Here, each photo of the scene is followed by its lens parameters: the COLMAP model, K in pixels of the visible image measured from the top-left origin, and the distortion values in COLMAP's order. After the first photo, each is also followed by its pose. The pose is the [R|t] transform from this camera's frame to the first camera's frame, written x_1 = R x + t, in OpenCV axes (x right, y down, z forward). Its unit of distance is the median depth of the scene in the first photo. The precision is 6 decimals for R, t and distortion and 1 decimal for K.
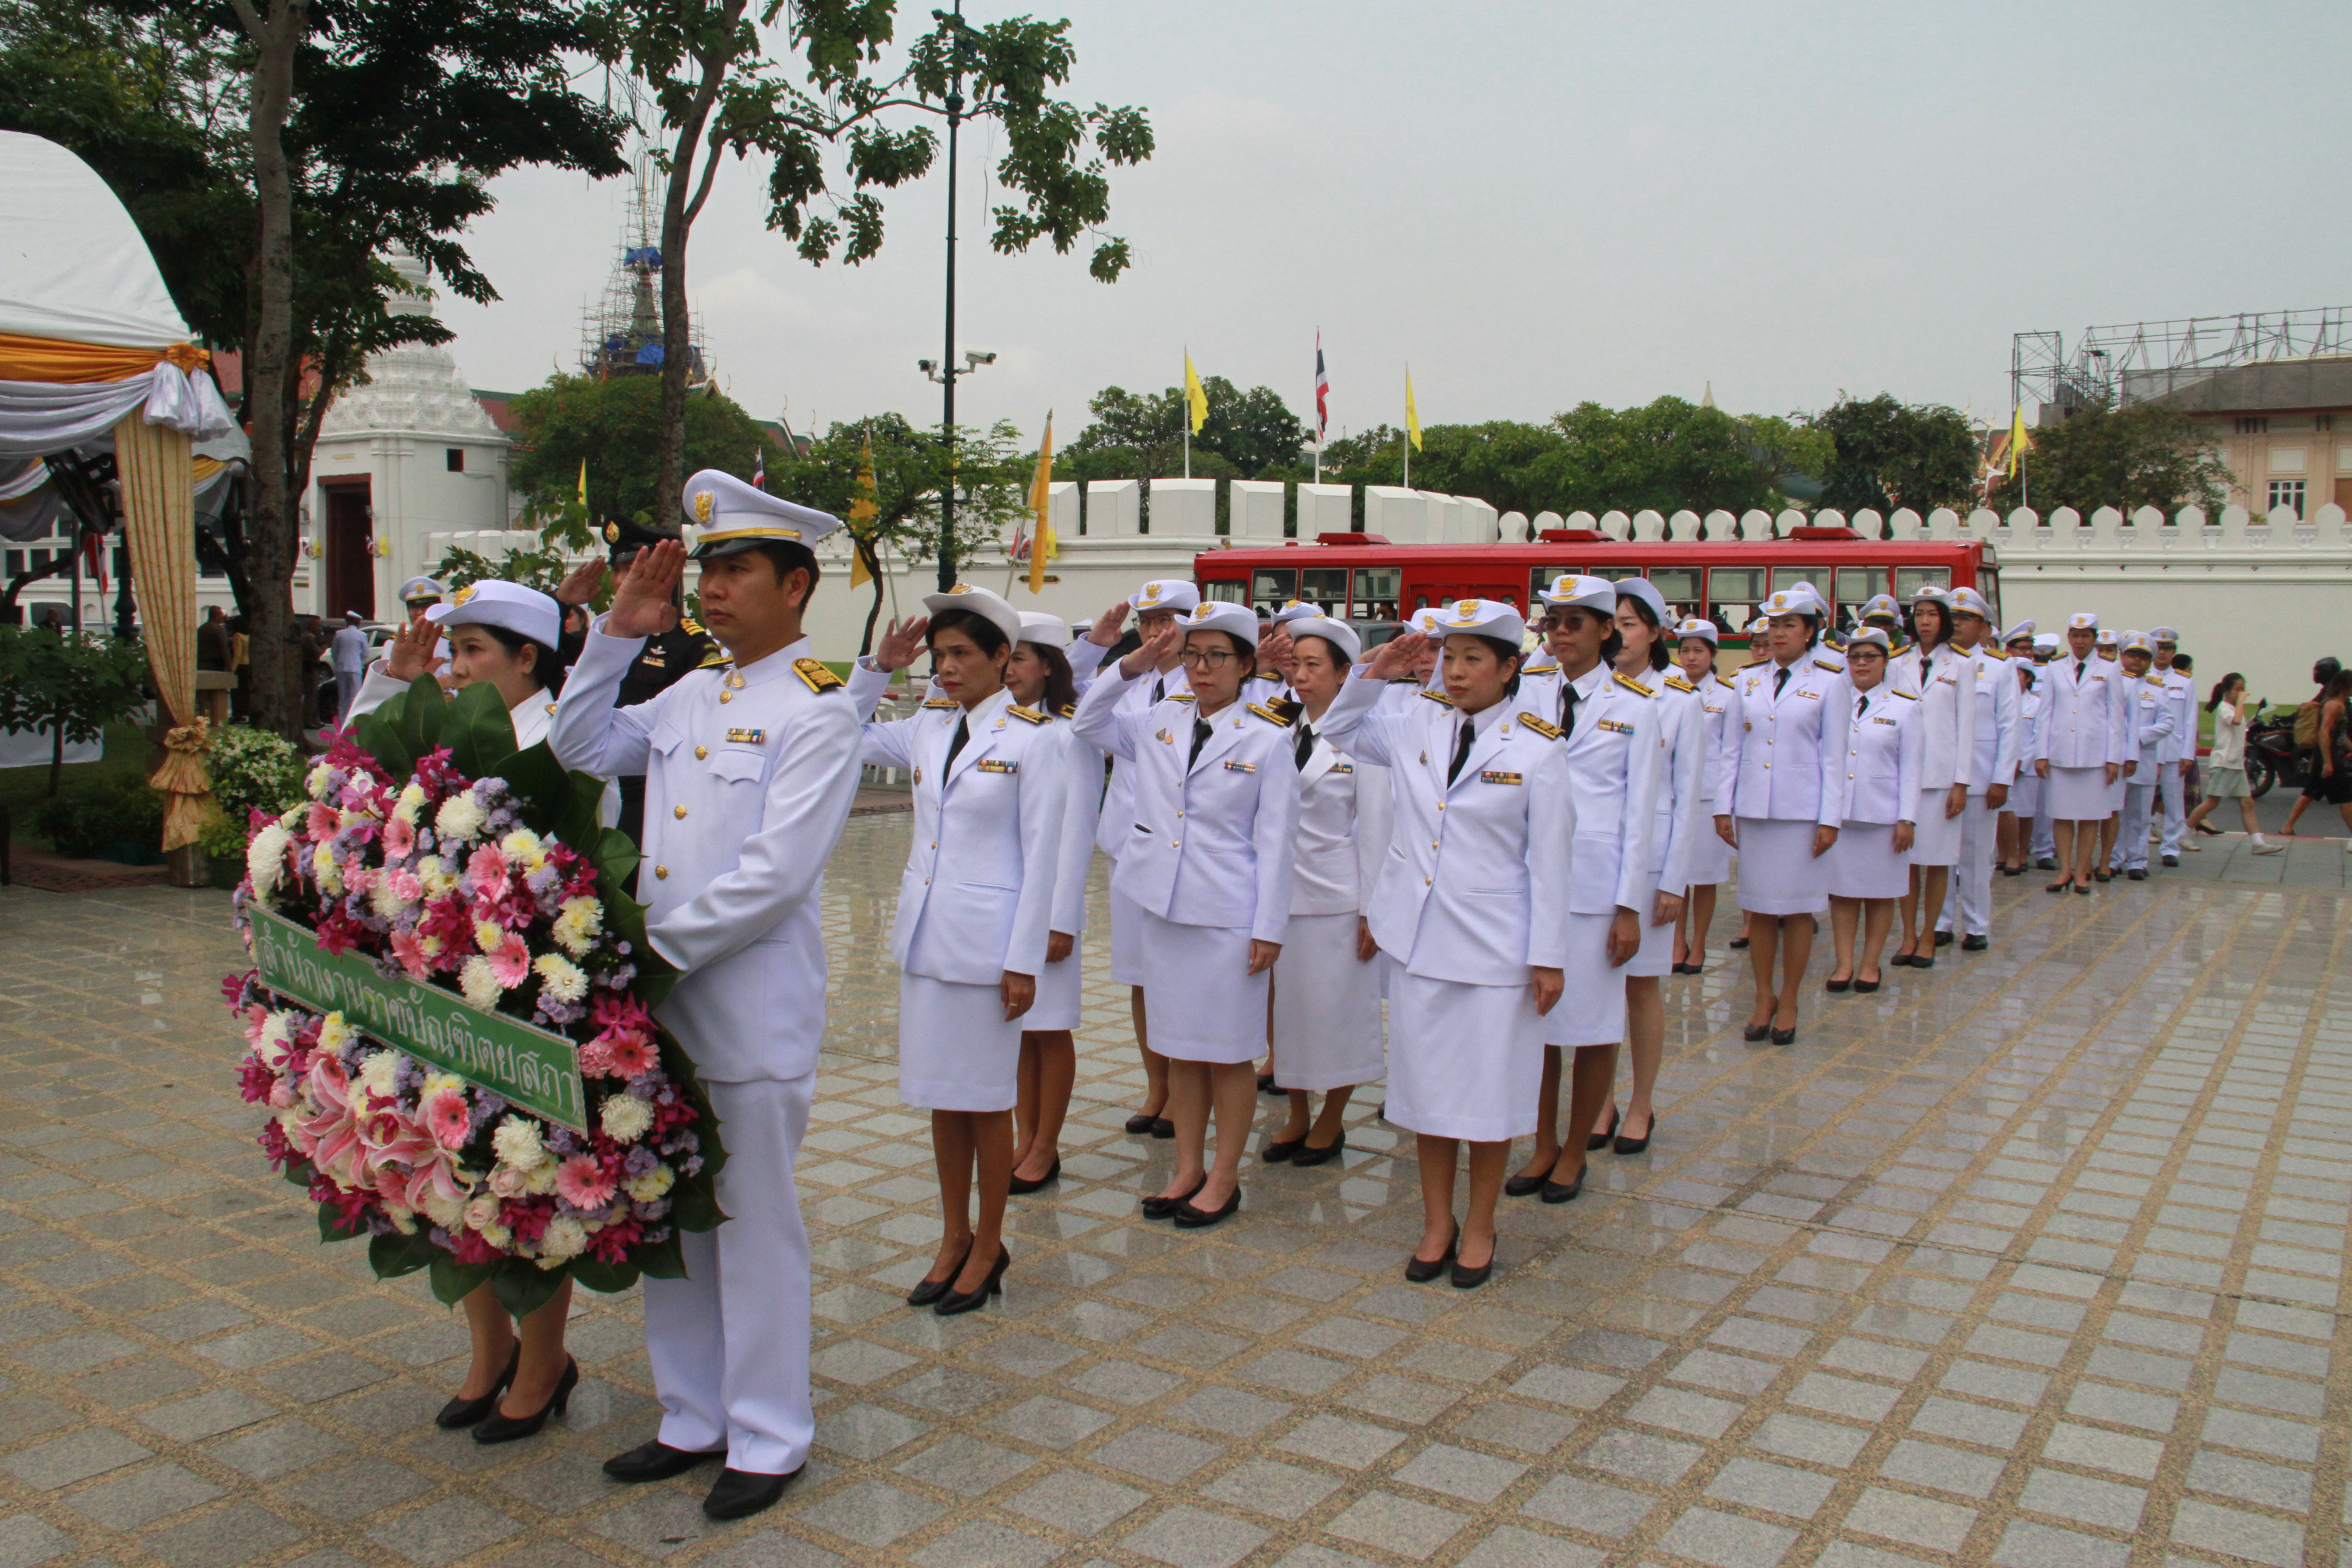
lens RADIAL K [[1941.4, 0, 1176.0], [0, 1941.4, 784.0], [0, 0, 1]] dist [-0.153976, 0.117753]
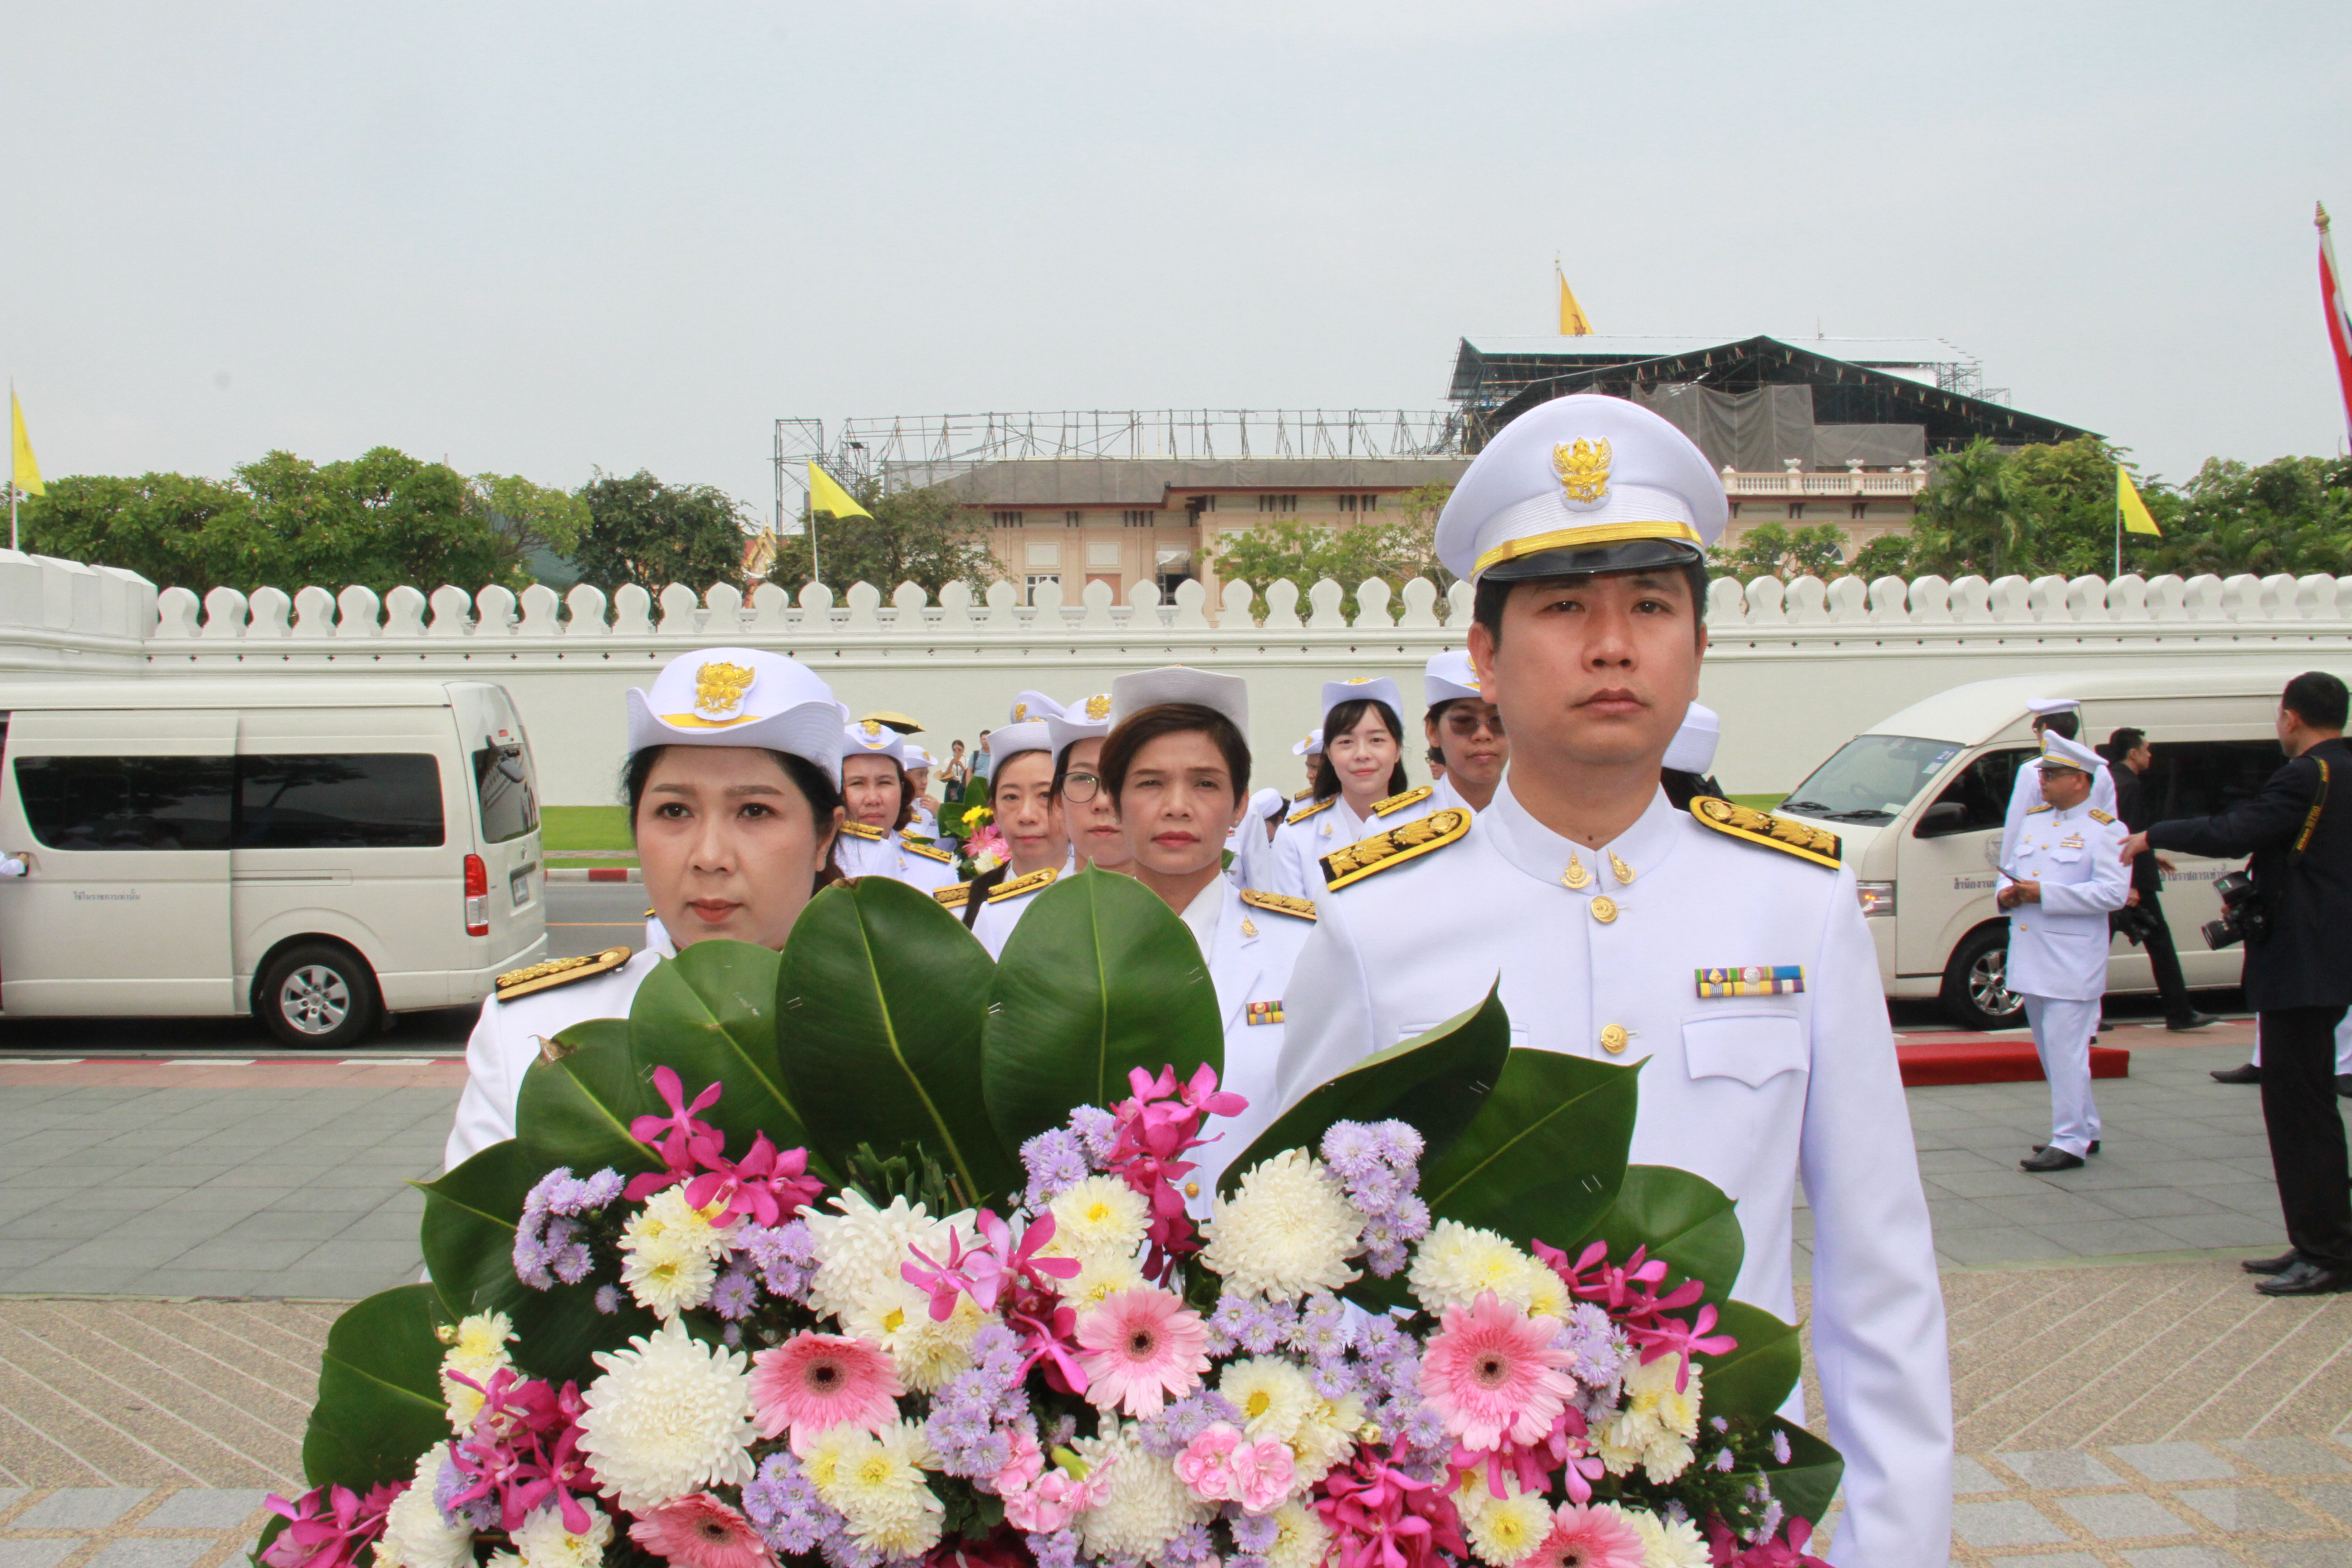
lens RADIAL K [[1941.4, 0, 1176.0], [0, 1941.4, 784.0], [0, 0, 1]] dist [-0.153976, 0.117753]
pose [[0.810873, -0.029429, 0.584482, 0.067432], [0.061723, 0.997465, -0.035407, -0.014749], [-0.581959, 0.064787, 0.810634, 0.195460]]
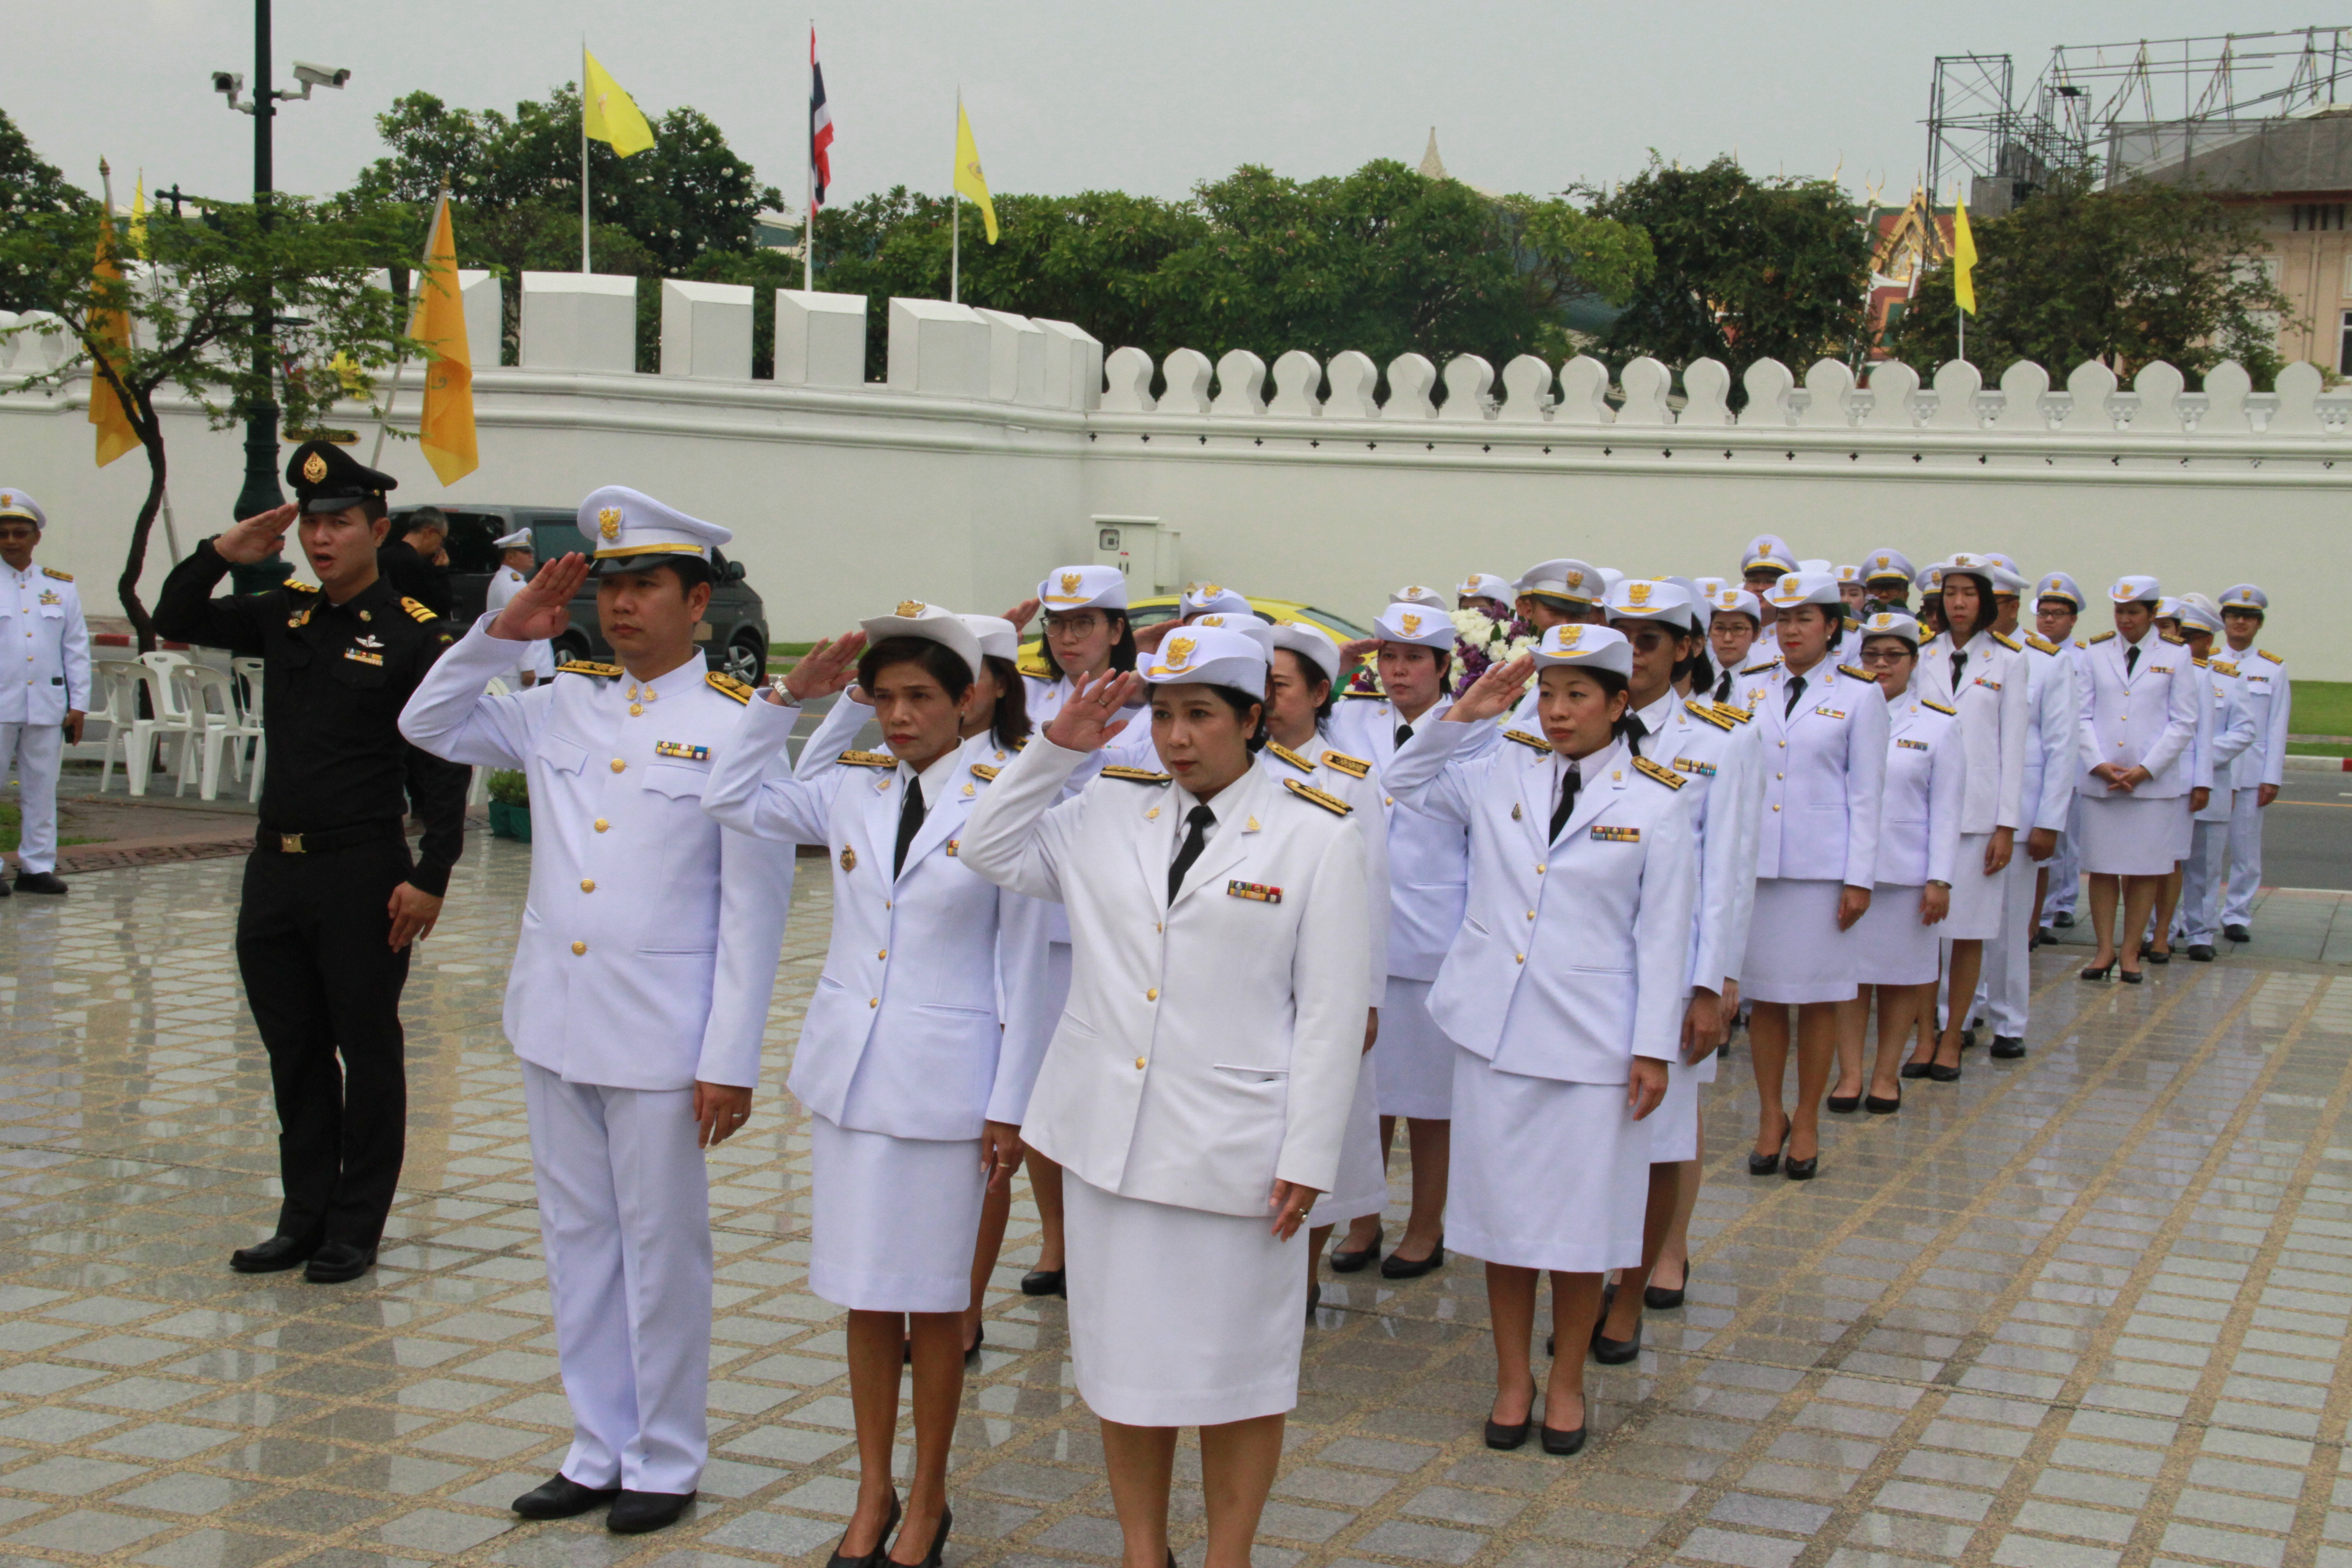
lens RADIAL K [[3349.1, 0, 1176.0], [0, 3349.1, 784.0], [0, 0, 1]] dist [0.123781, 0.340047]
pose [[0.978758, 0.007704, 0.204875, -0.027606], [-0.007212, 0.999969, -0.003147, -0.001730], [-0.204893, 0.001603, 0.978783, -0.034273]]
